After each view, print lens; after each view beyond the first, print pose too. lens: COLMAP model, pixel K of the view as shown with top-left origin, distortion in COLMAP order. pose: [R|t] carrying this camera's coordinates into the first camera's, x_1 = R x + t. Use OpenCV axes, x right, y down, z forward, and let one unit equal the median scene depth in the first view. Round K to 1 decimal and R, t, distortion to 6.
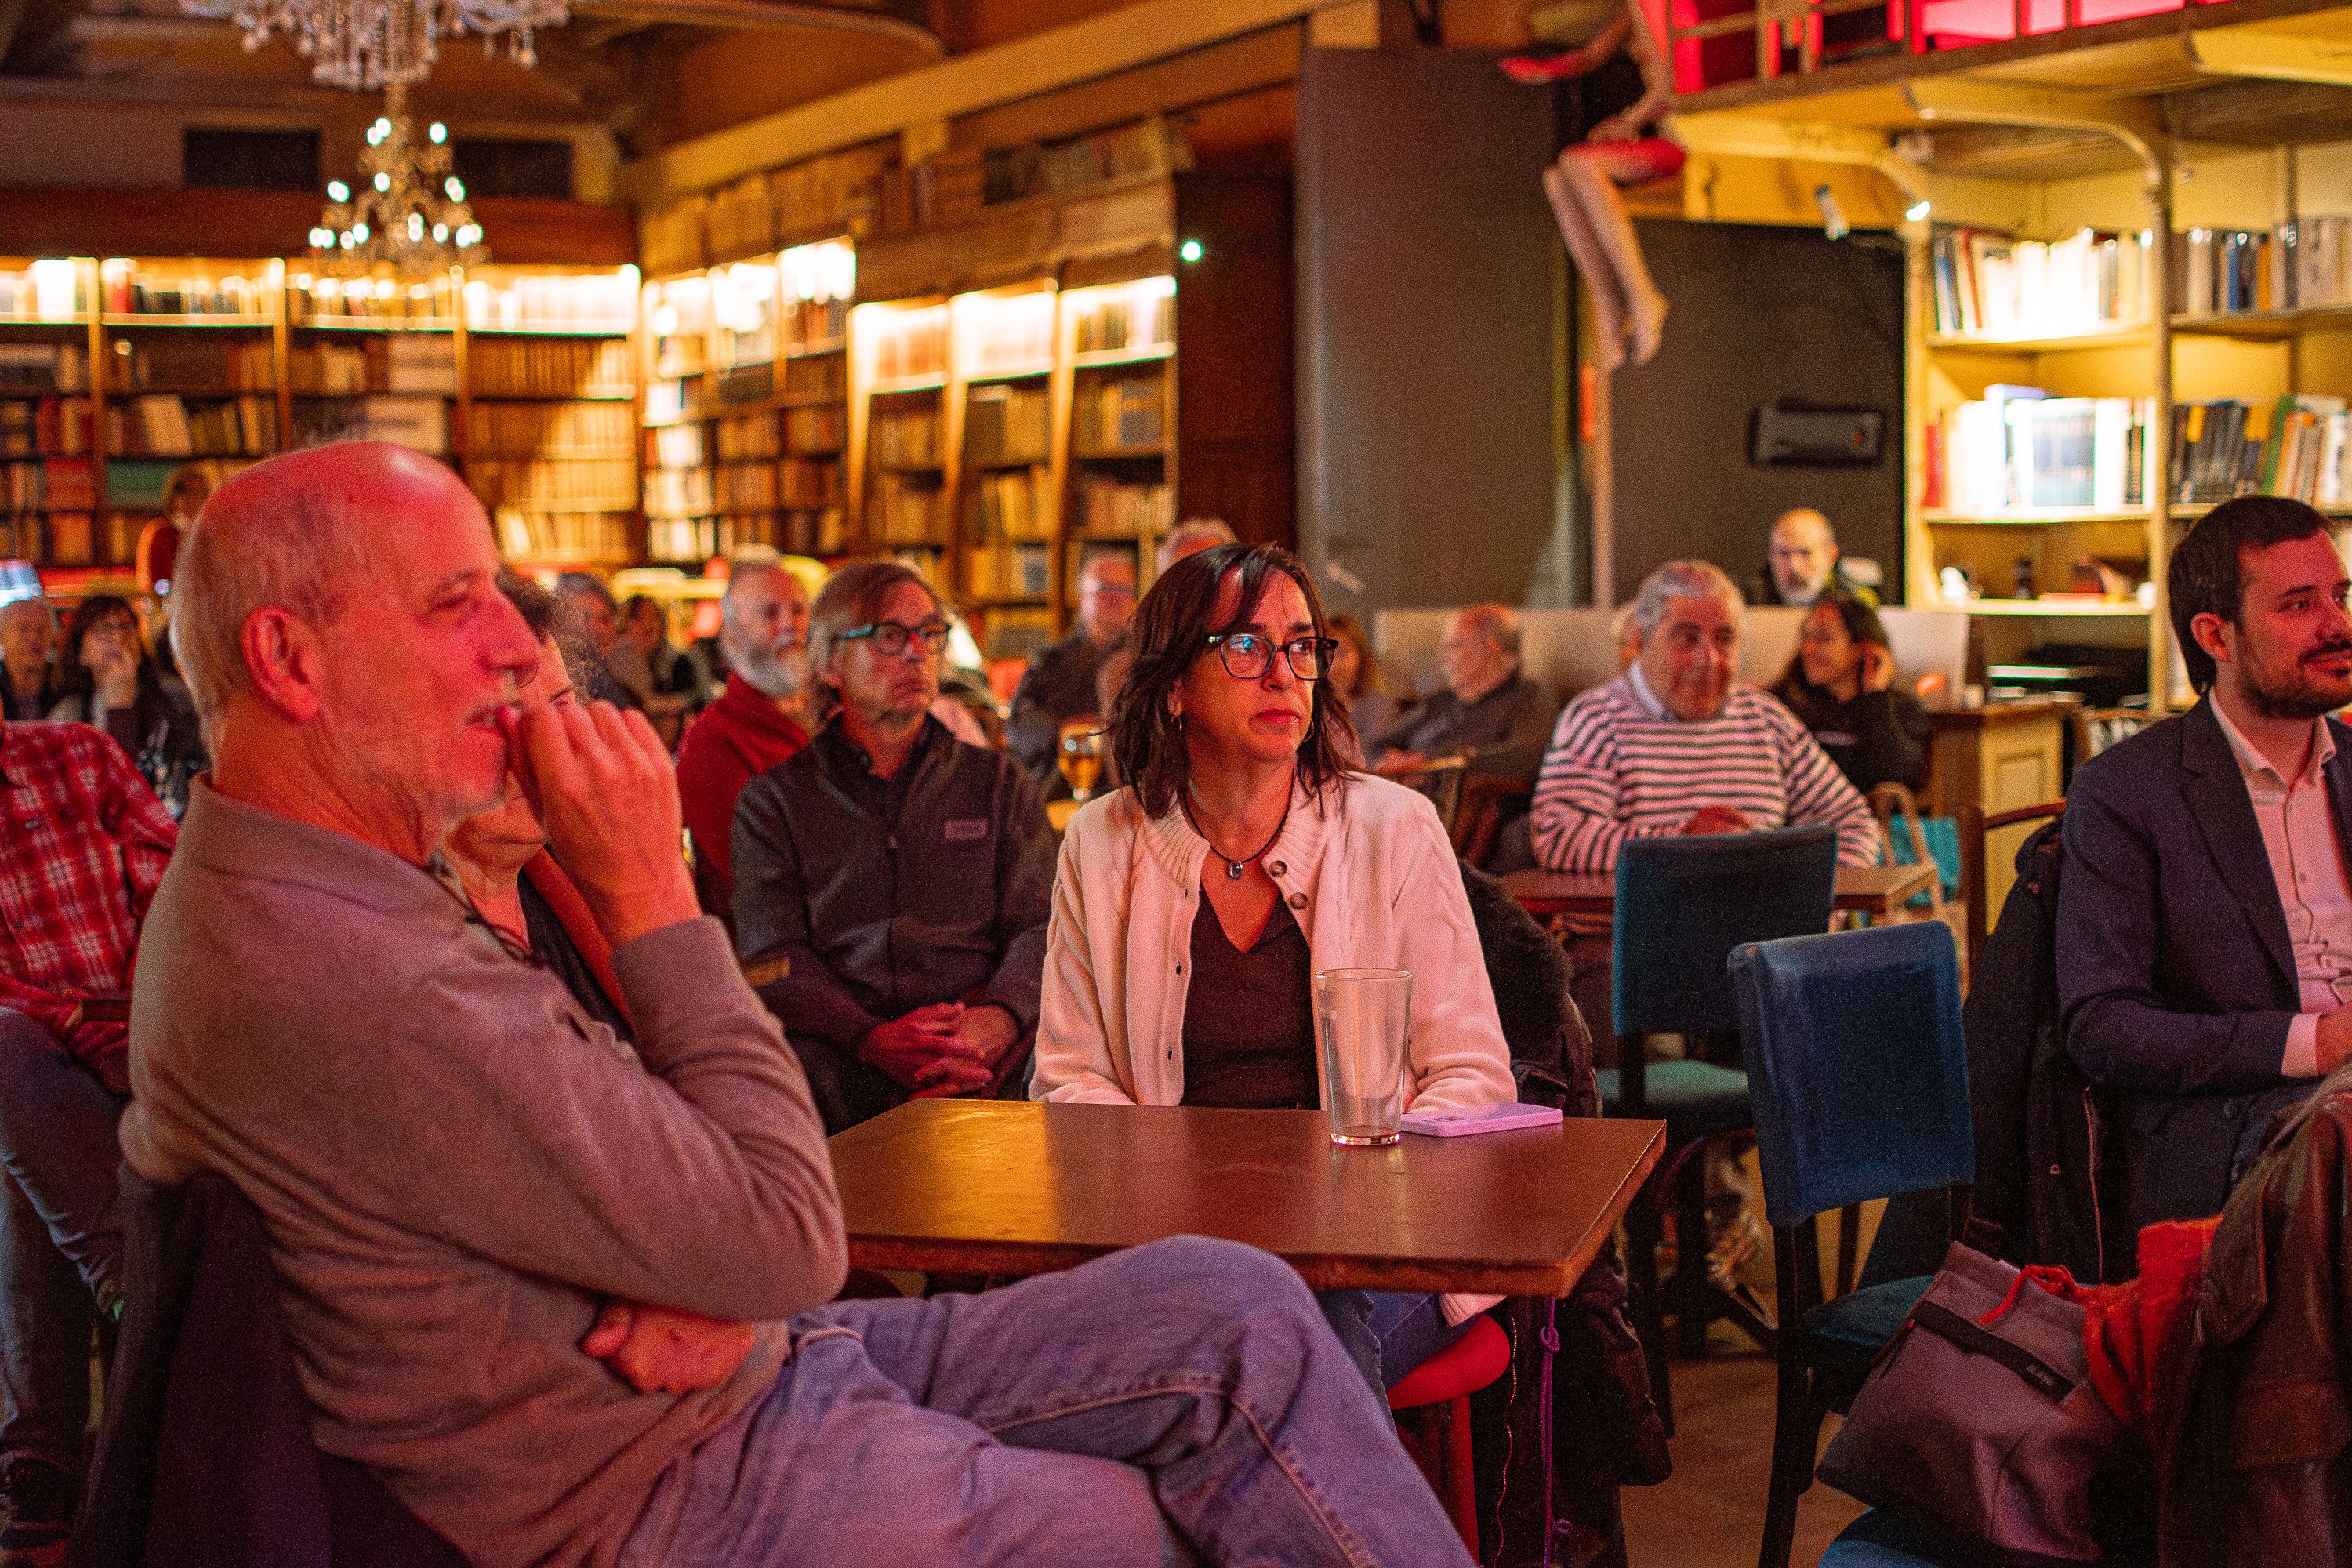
lens RADIAL K [[3730.3, 0, 1286.4], [0, 3730.3, 770.9], [0, 0, 1]] dist [-0.169712, 0.050992]
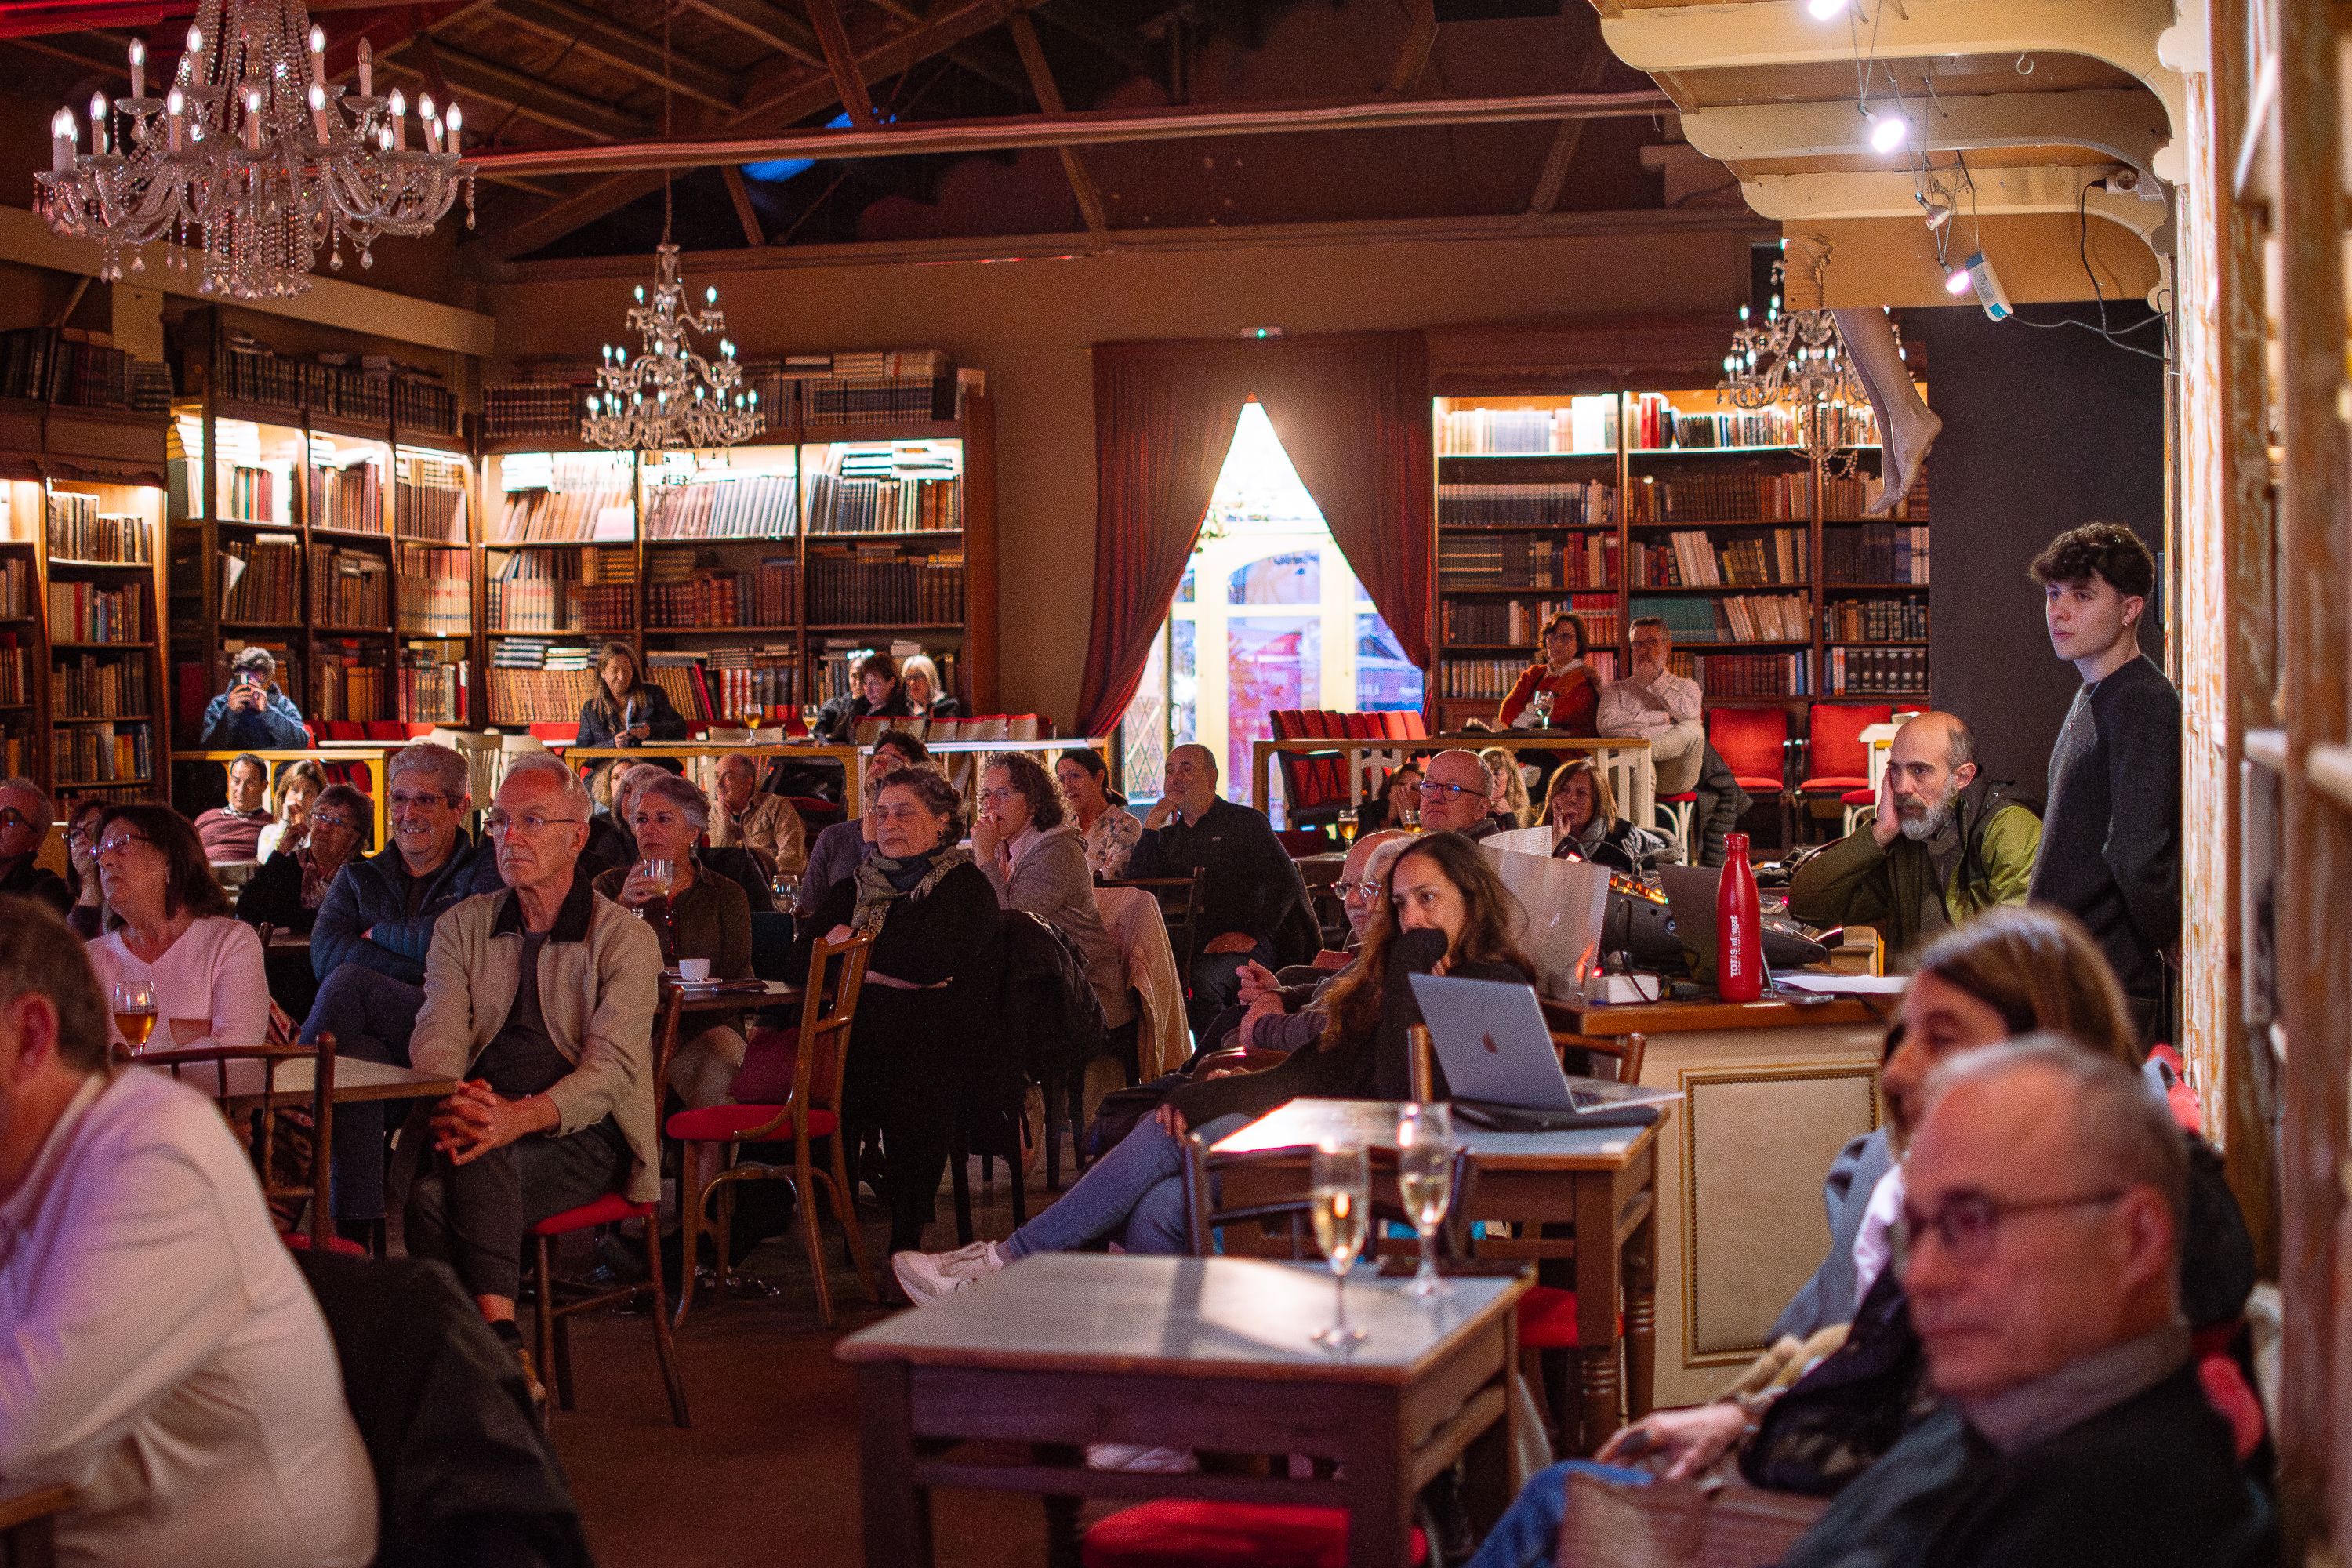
lens RADIAL K [[3771.5, 0, 1176.0], [0, 3771.5, 784.0], [0, 0, 1]] dist [-0.172618, 0.193987]
pose [[0.712671, 0.018819, -0.701246, 0.301964], [-0.033751, 0.999402, -0.007480, -0.022311], [0.700686, 0.028999, 0.712880, 0.194120]]
